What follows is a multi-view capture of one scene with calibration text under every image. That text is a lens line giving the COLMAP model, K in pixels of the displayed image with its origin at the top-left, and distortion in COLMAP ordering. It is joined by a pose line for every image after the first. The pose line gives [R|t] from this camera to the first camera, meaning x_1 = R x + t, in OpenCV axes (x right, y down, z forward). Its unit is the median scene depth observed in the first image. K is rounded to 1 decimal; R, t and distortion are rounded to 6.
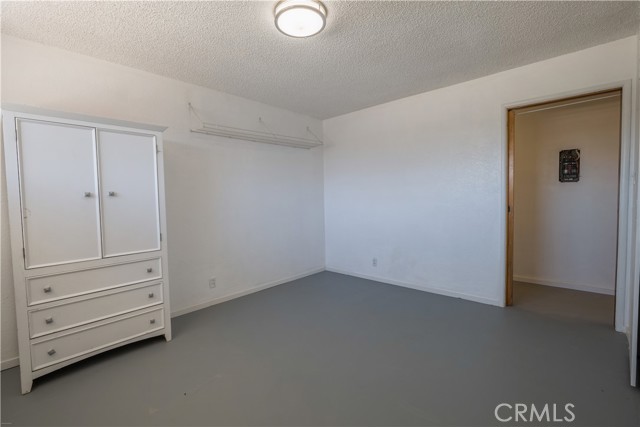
lens RADIAL K [[283.0, 0, 319.1], [0, 283.0, 212.0], [0, 0, 1]] dist [-0.007981, -0.000034]
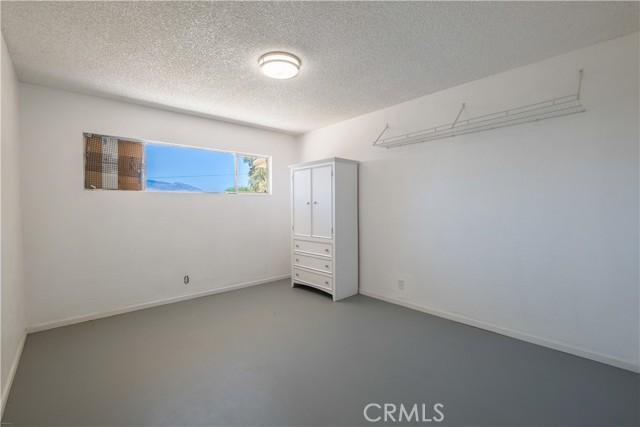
lens RADIAL K [[283.0, 0, 317.9], [0, 283.0, 211.9], [0, 0, 1]] dist [-0.007981, -0.000034]
pose [[-0.093867, 0.045888, -0.994527, 0.969937], [-0.042367, 0.997848, 0.050040, -0.085590], [0.994683, 0.046832, -0.091721, 1.069238]]
